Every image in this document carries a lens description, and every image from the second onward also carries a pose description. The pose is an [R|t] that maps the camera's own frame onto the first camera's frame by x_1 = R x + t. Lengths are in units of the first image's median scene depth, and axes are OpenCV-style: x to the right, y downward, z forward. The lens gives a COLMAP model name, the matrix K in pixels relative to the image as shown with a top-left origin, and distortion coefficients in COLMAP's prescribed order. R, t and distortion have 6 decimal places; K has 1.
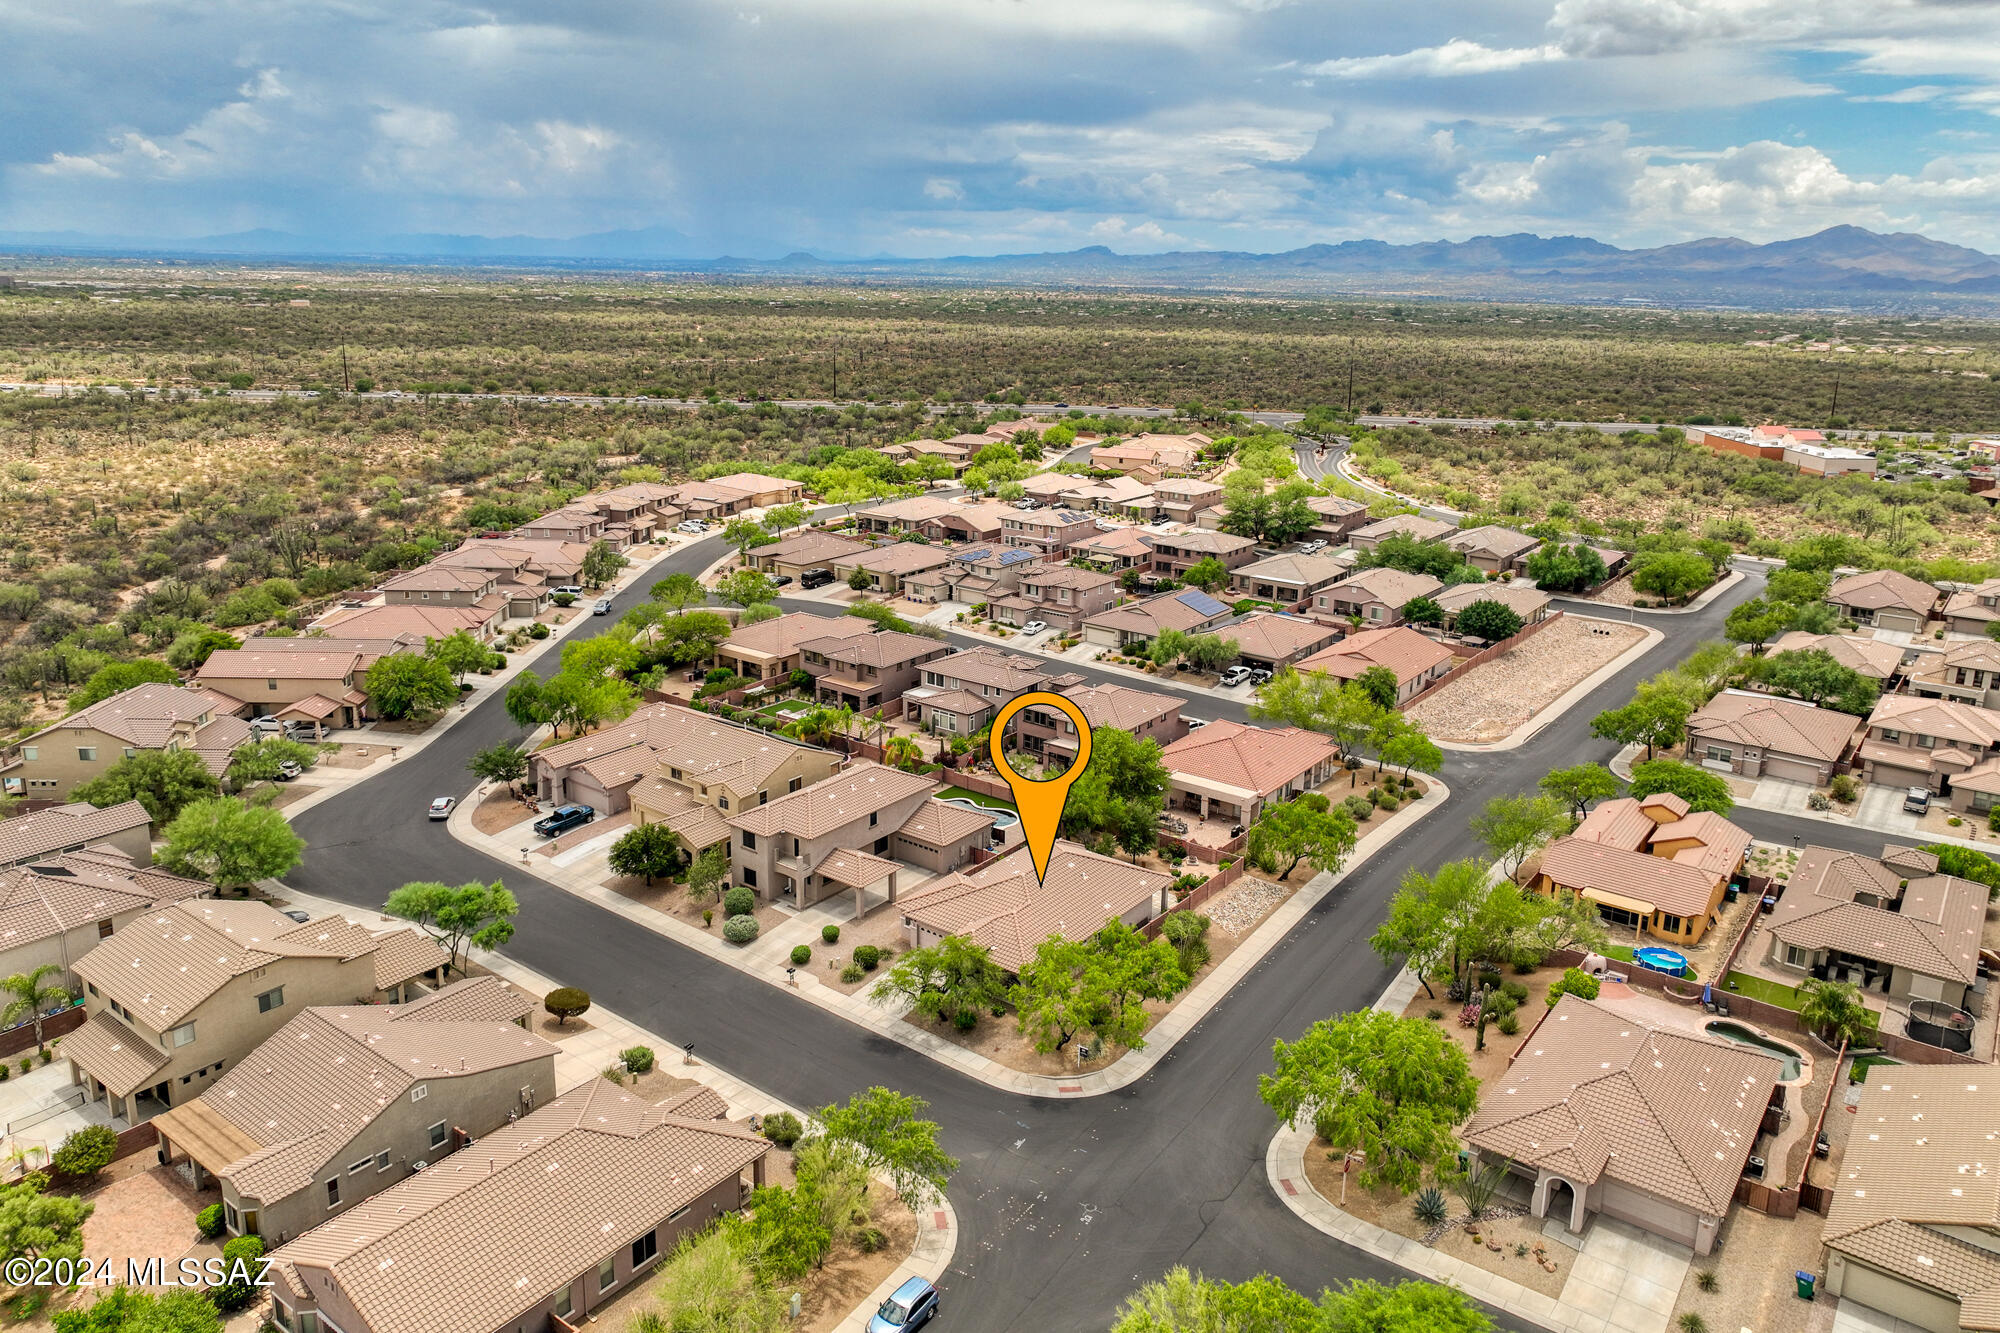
lens RADIAL K [[1394.1, 0, 989.9], [0, 1394.1, 659.4], [0, 0, 1]] dist [0.004700, 0.013018]
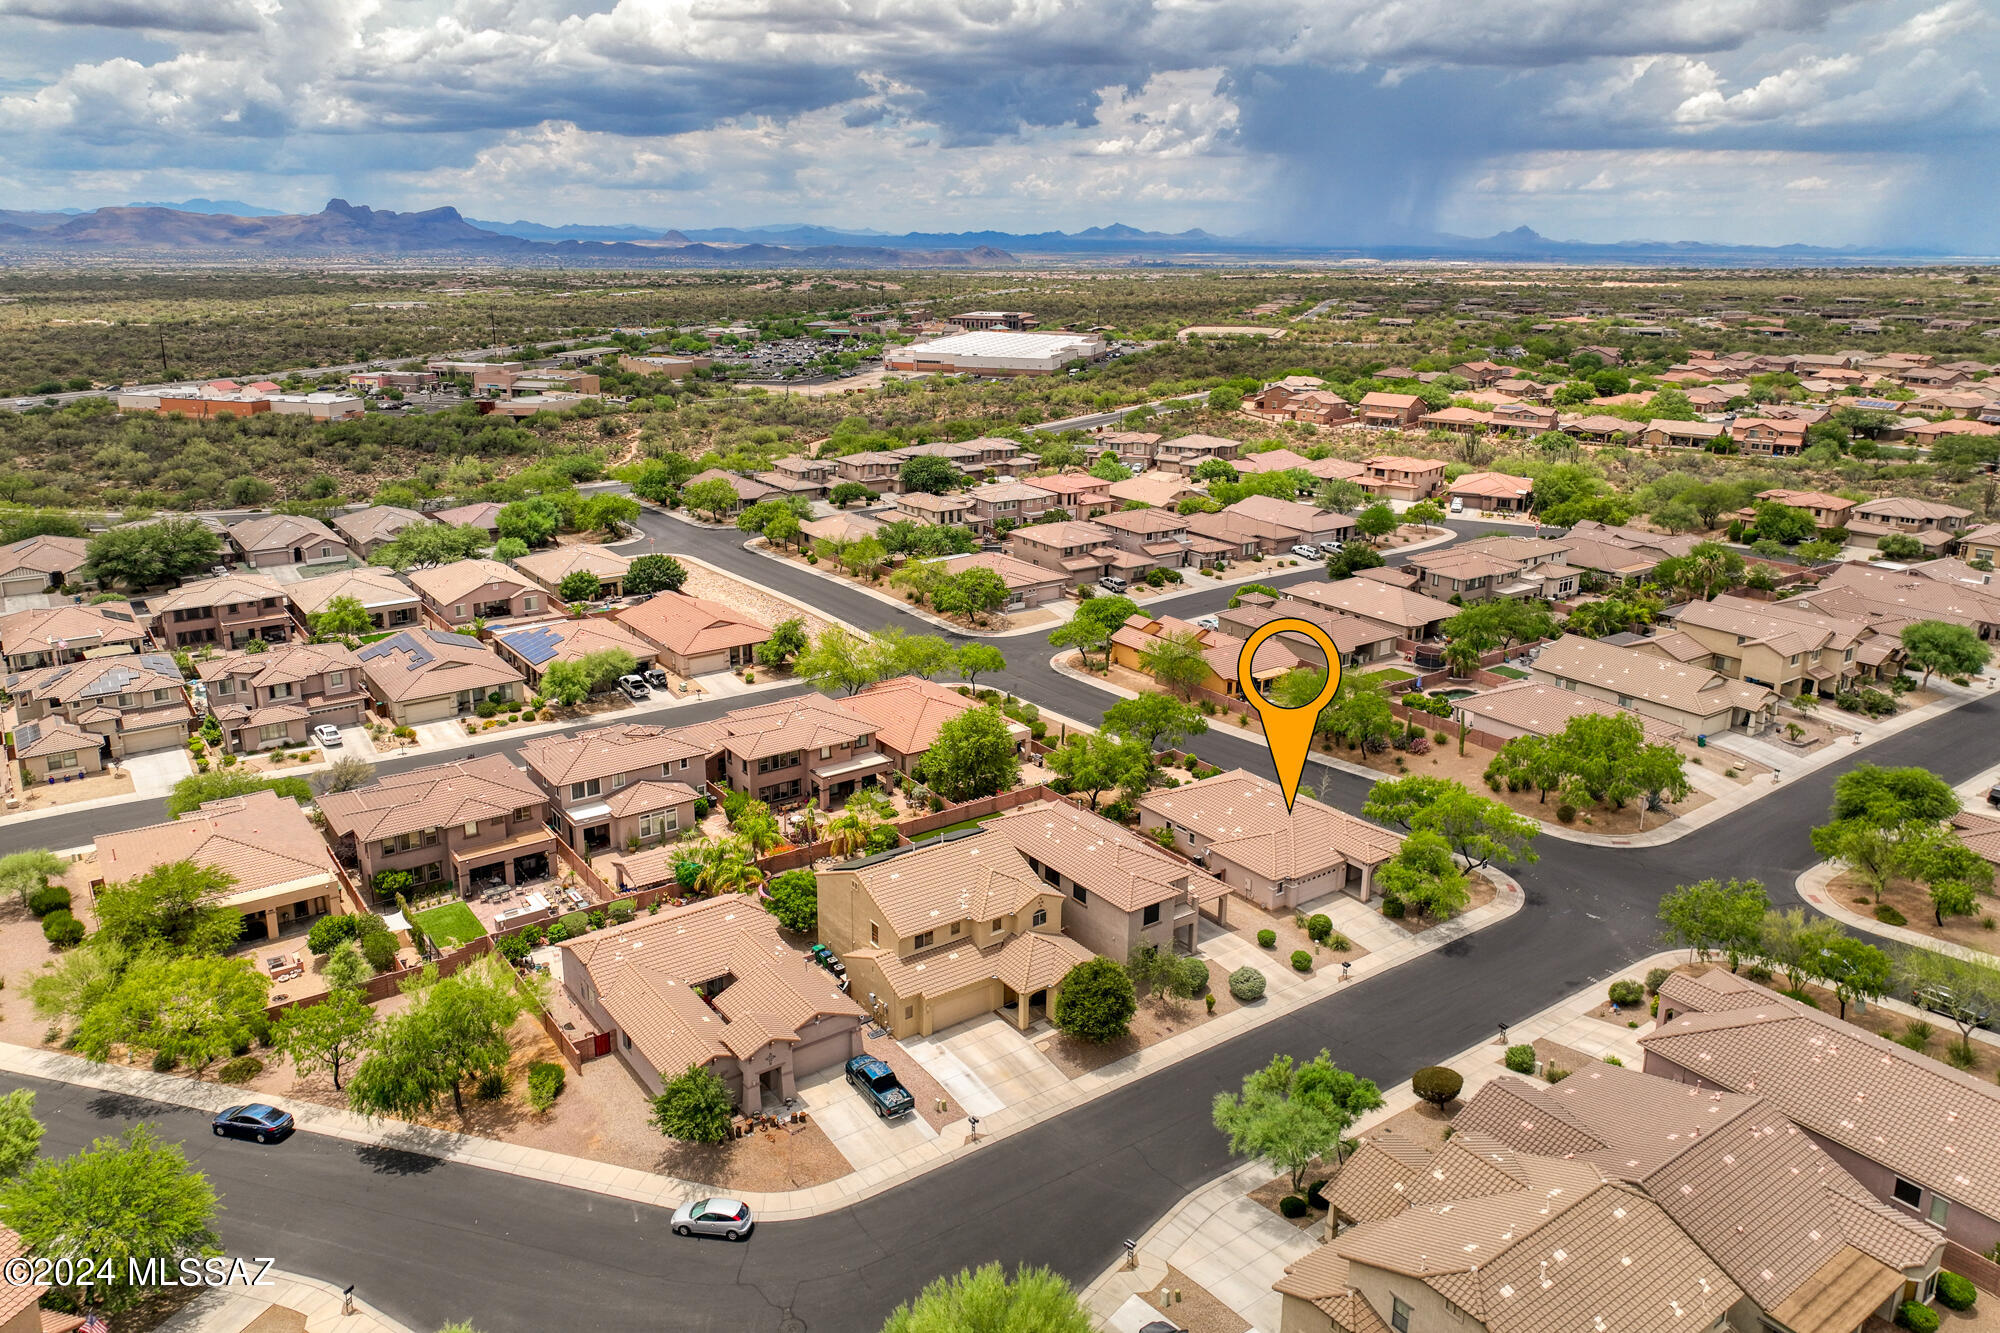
lens RADIAL K [[1394.1, 0, 996.2], [0, 1394.1, 664.7], [0, 0, 1]] dist [0.004700, 0.013018]
pose [[0.282800, -0.299573, 0.911197, -0.841854], [0.261239, 0.938120, 0.227345, -0.212523], [-0.922919, 0.173747, 0.343560, 0.684608]]
